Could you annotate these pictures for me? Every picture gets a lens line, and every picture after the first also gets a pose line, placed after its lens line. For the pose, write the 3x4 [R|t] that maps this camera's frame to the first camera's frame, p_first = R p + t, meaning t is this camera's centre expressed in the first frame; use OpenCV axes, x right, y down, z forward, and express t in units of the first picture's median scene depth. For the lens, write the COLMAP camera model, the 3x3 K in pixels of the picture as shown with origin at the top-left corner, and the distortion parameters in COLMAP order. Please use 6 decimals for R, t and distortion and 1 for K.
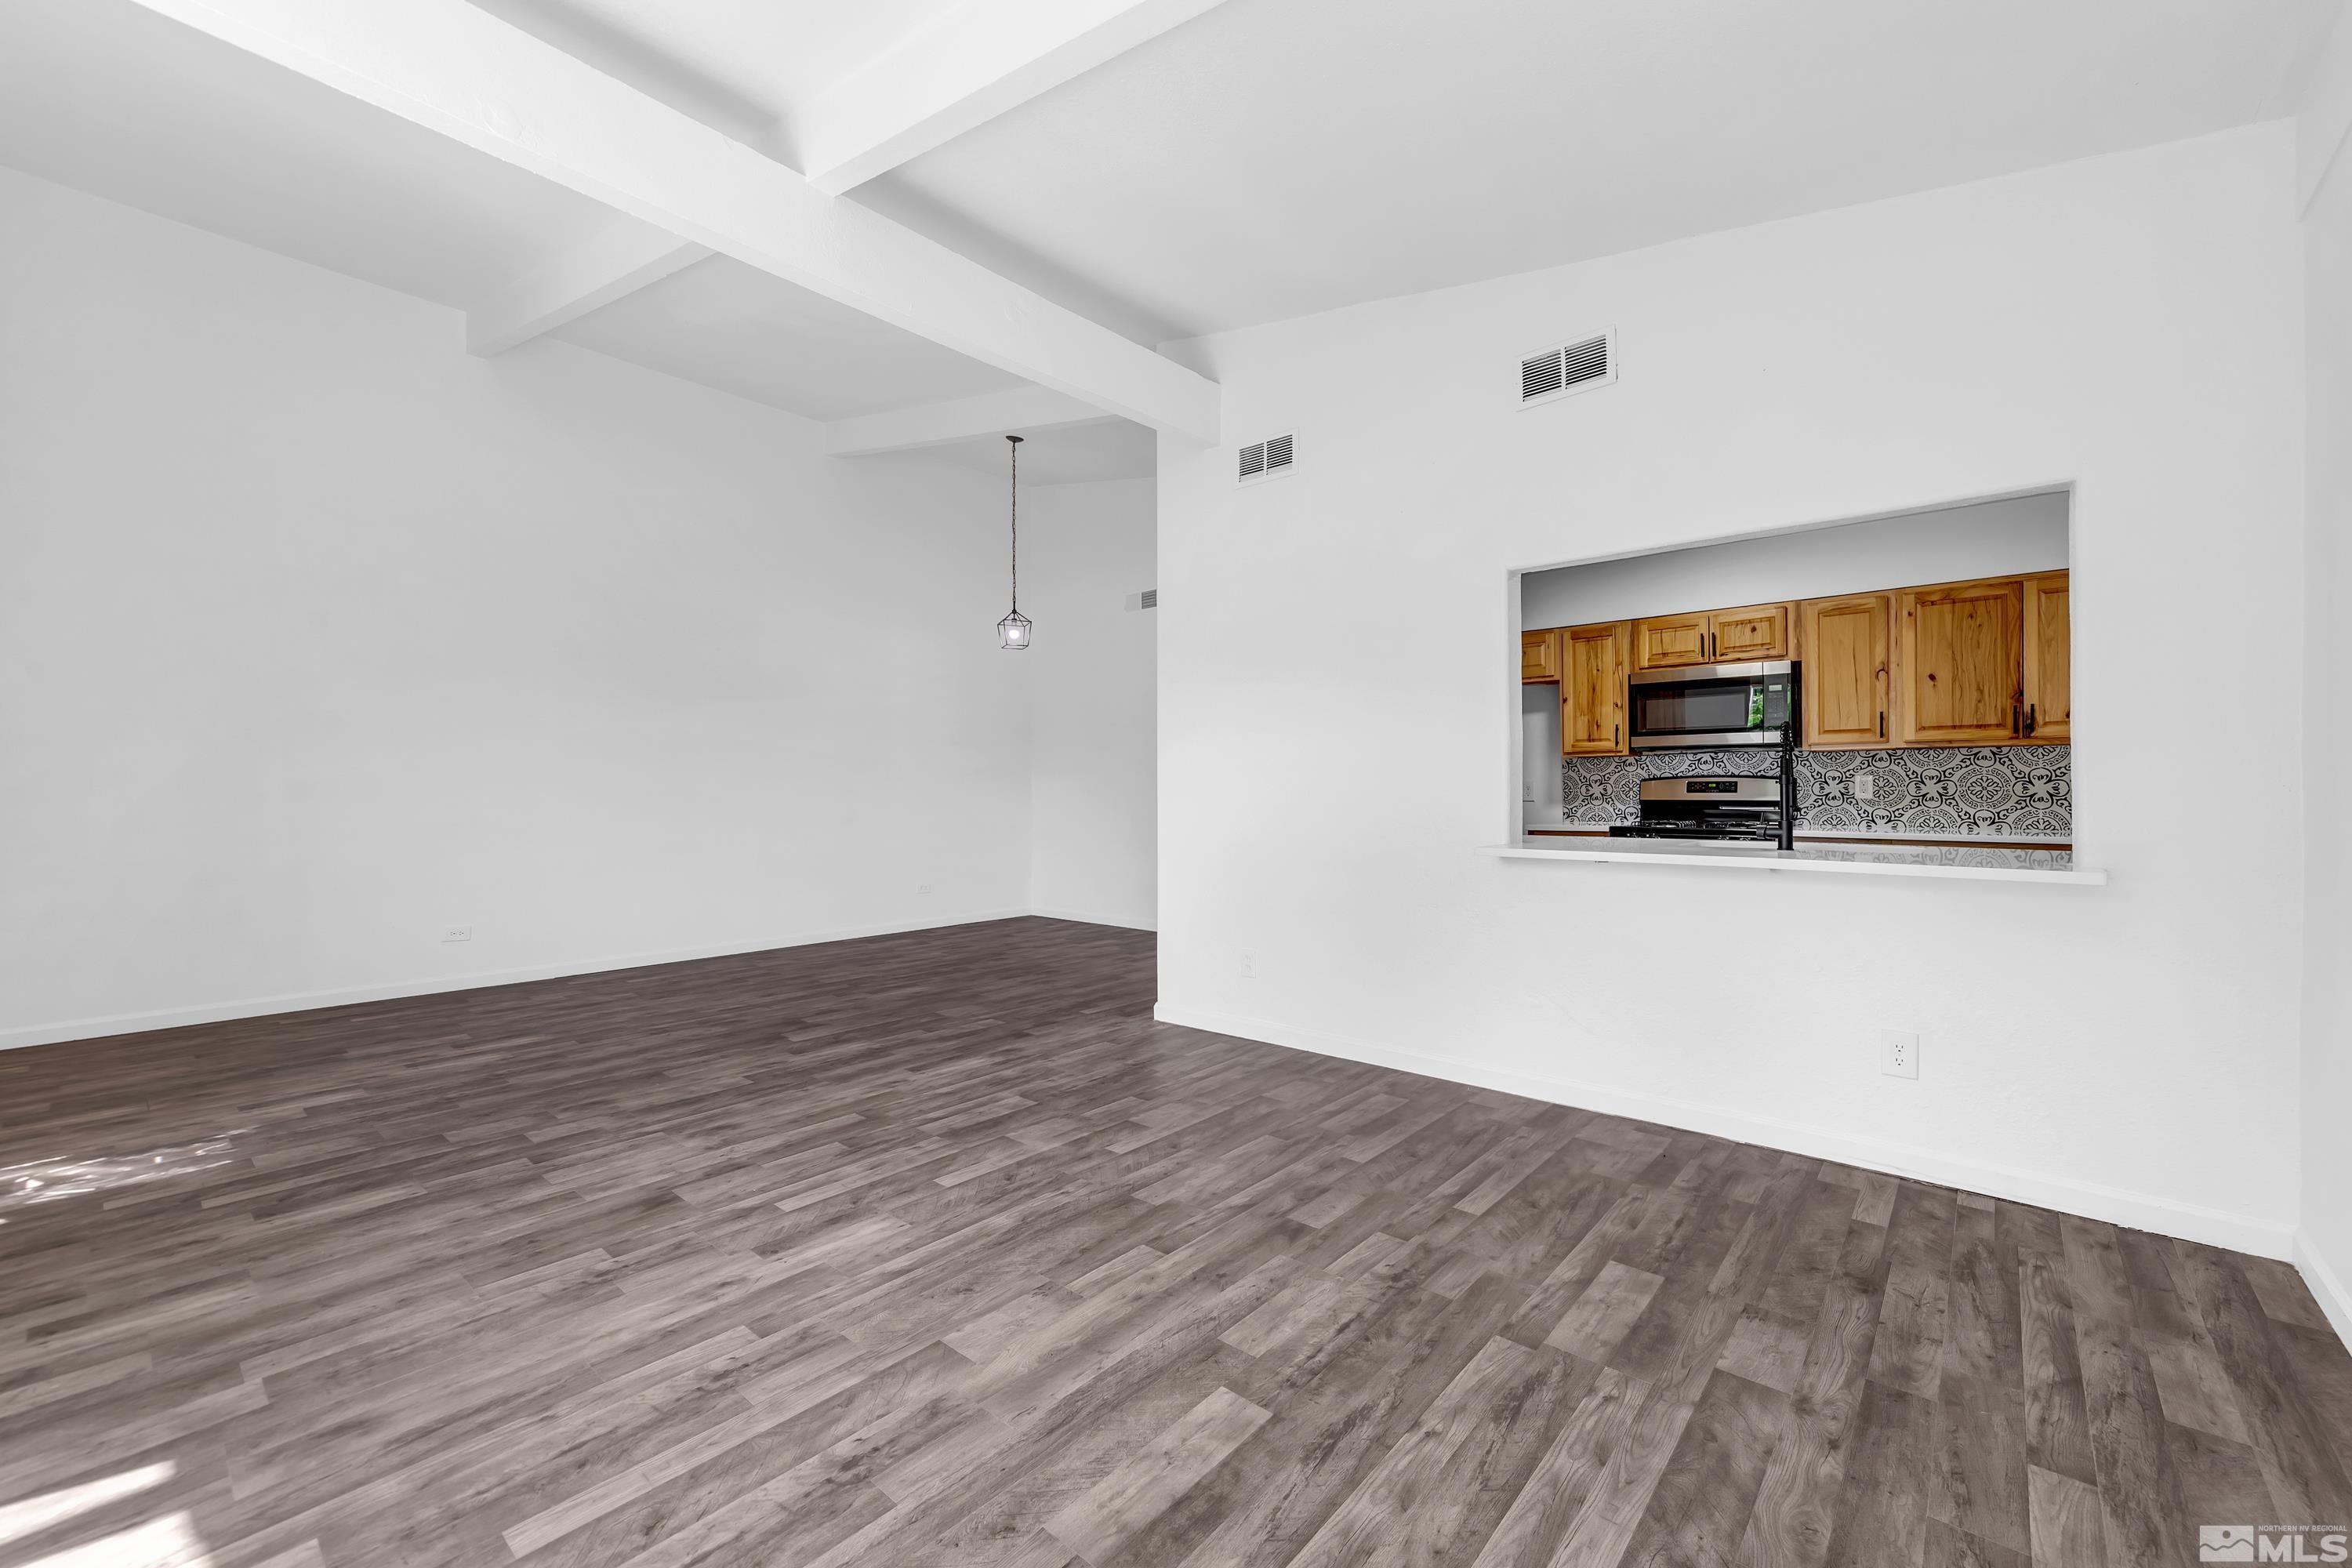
lens RADIAL K [[942.4, 0, 1196.2], [0, 942.4, 784.6], [0, 0, 1]] dist [0.003868, -0.000021]
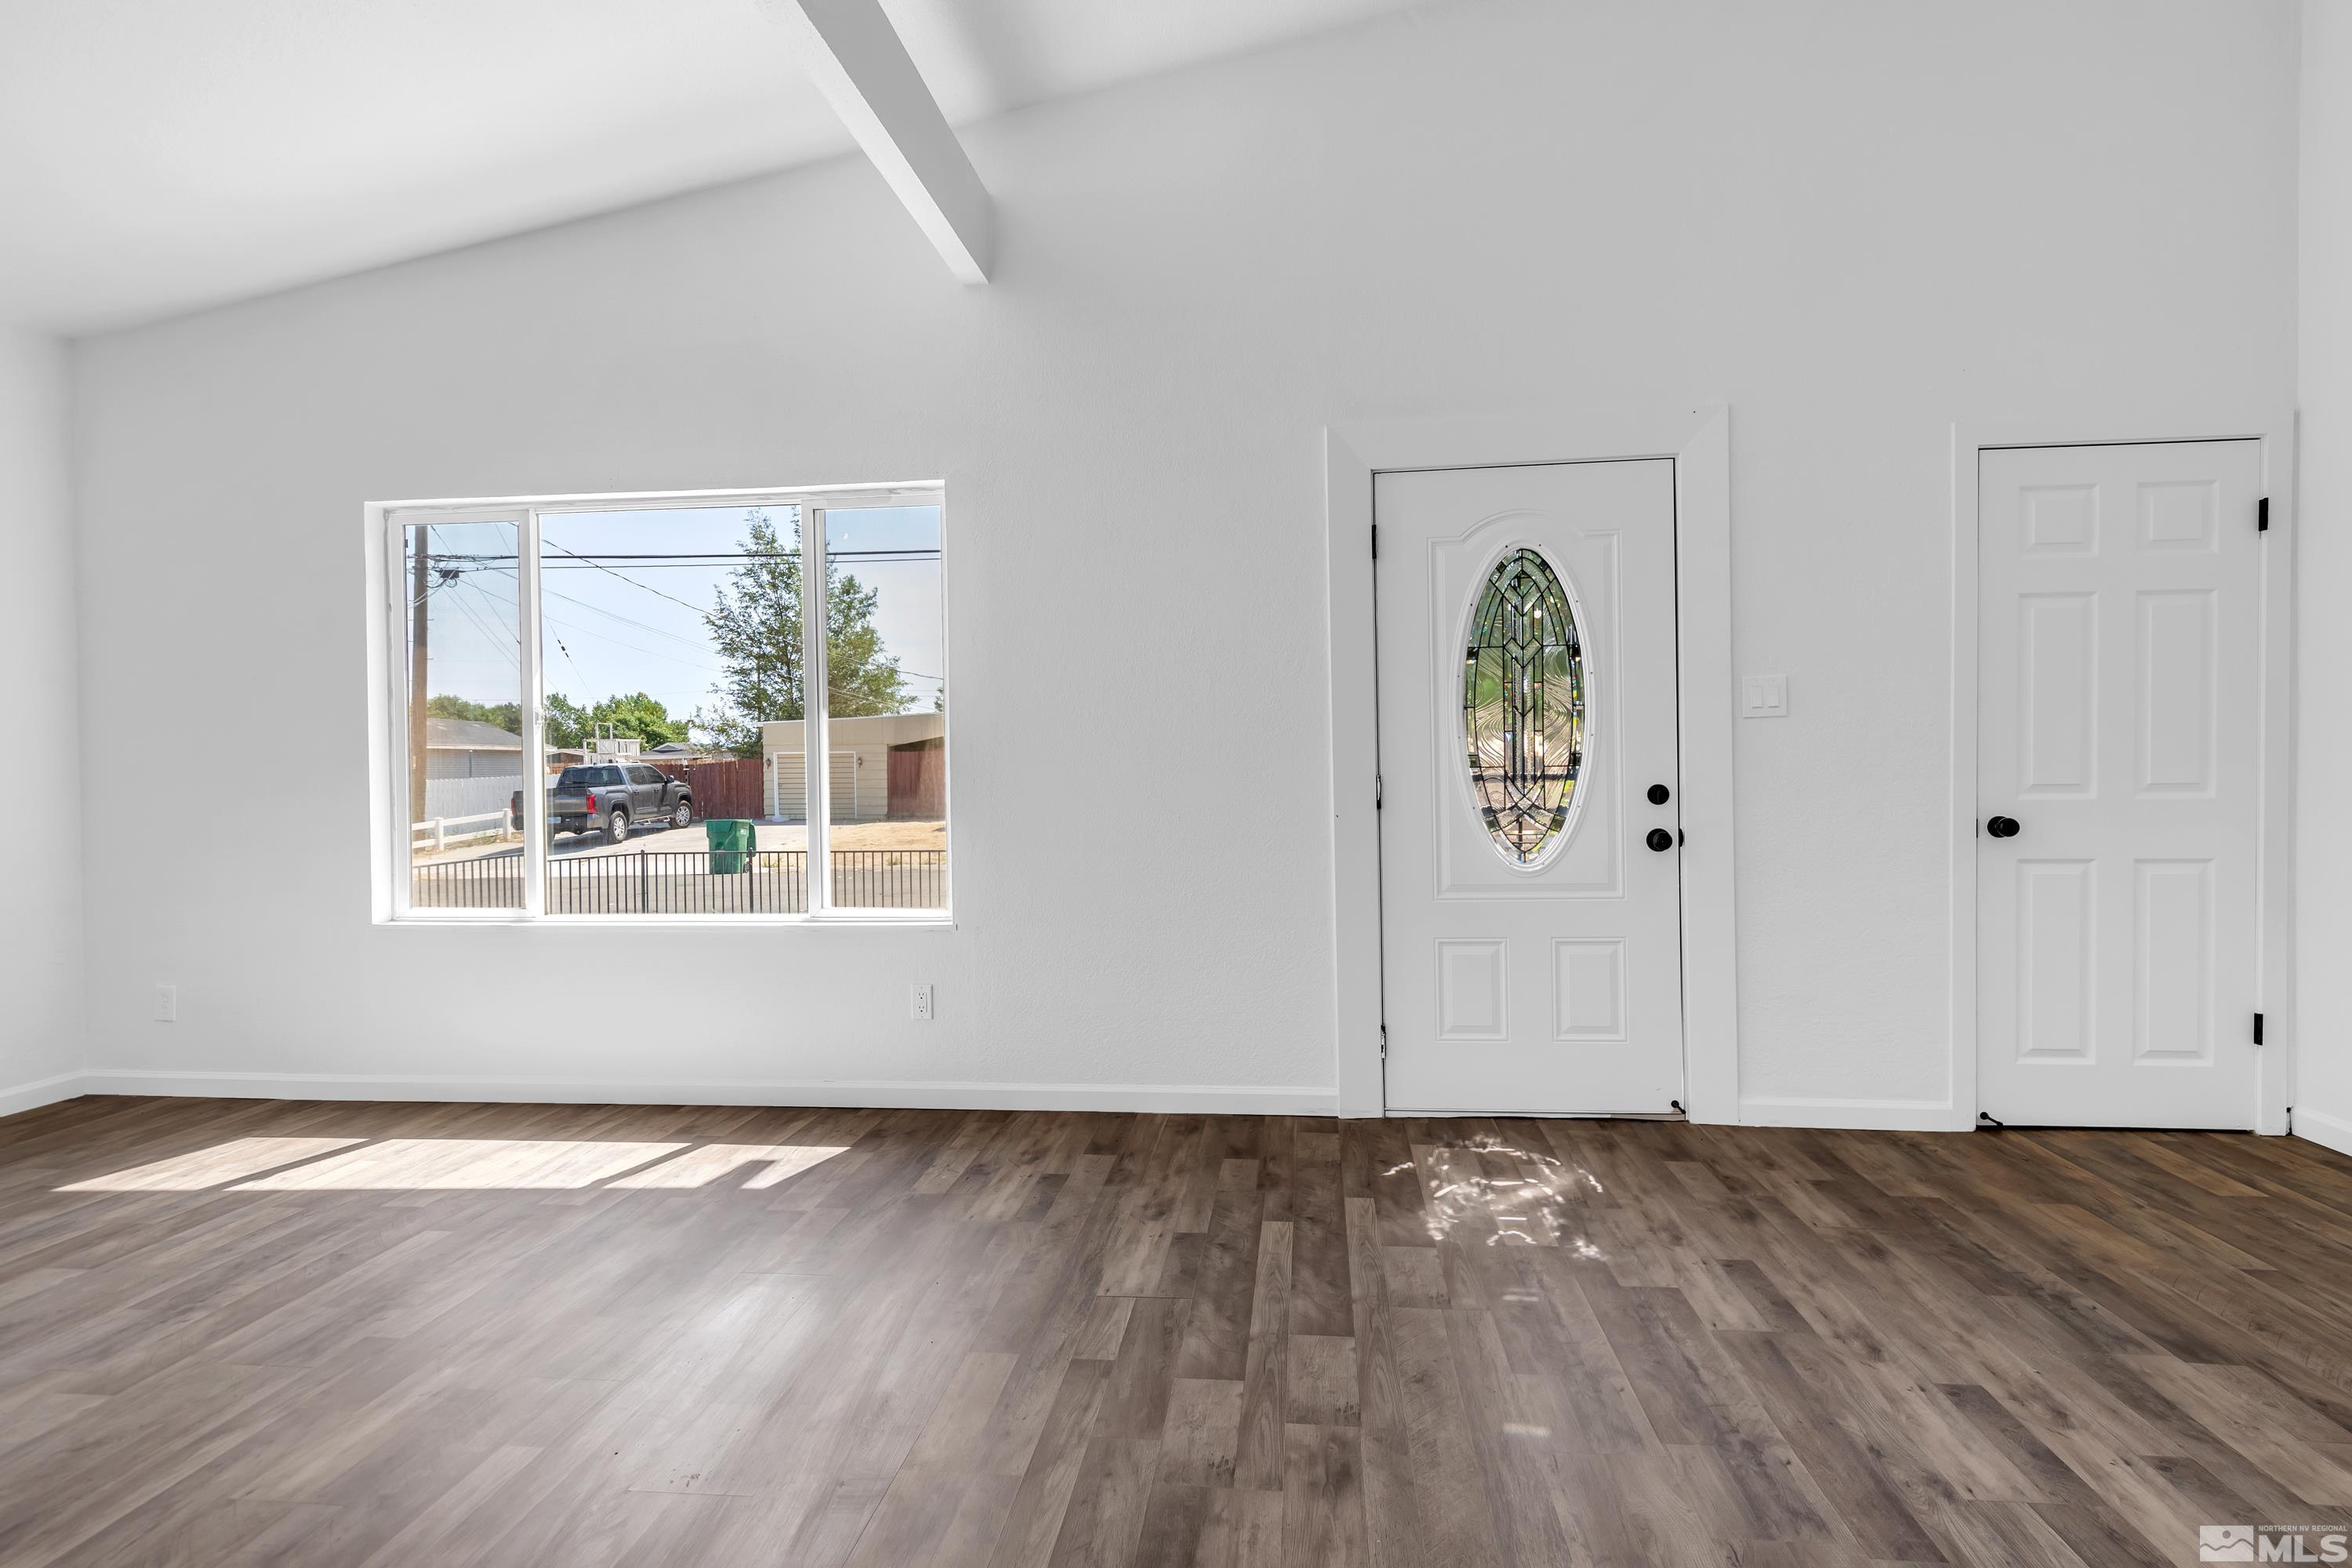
lens RADIAL K [[1113.4, 0, 1195.8], [0, 1113.4, 792.1], [0, 0, 1]] dist [0.003409, 0.000505]
pose [[-0.817974, 0.030383, -0.574452, -0.365372], [0.019561, 0.999496, 0.025010, 0.005312], [0.574923, 0.009221, -0.818156, 1.727804]]
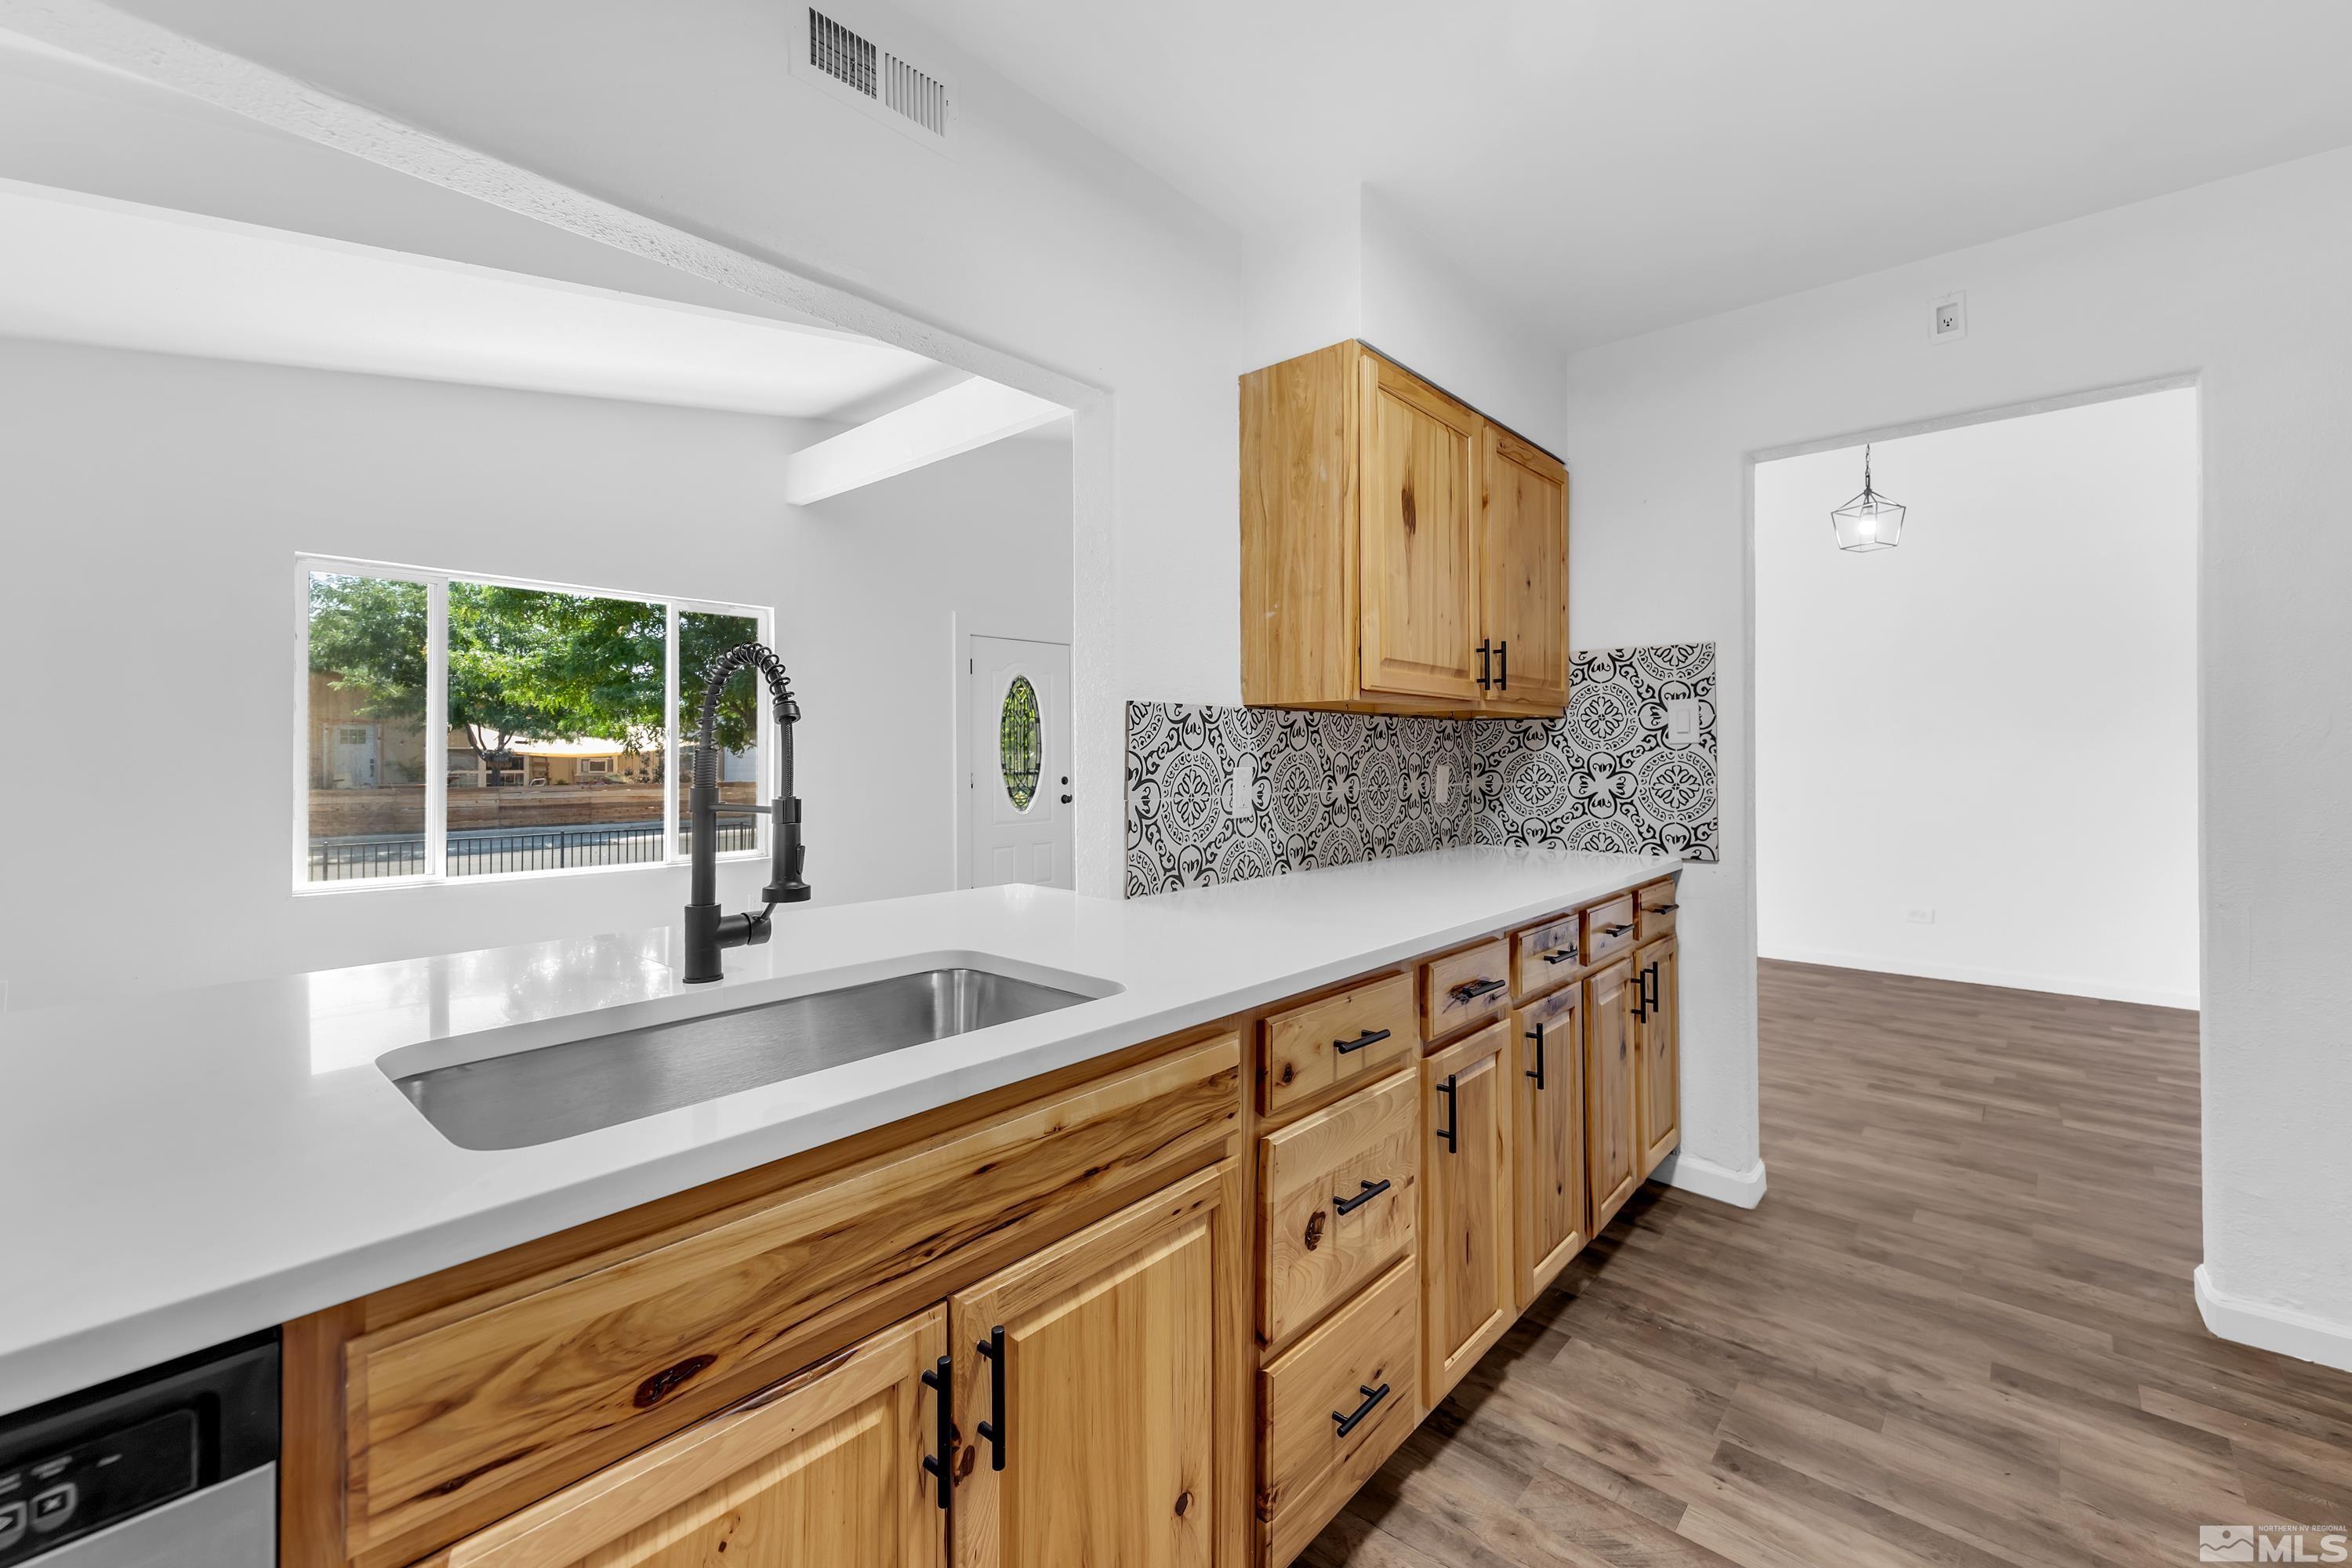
lens RADIAL K [[972.4, 0, 1178.3], [0, 972.4, 741.4], [0, 0, 1]] dist [-0.001068, -0.000044]
pose [[-0.024649, -0.009256, -0.999653, 1.174857], [0.007575, 0.999927, -0.009445, -0.031663], [0.999667, -0.007806, -0.024577, 1.377477]]
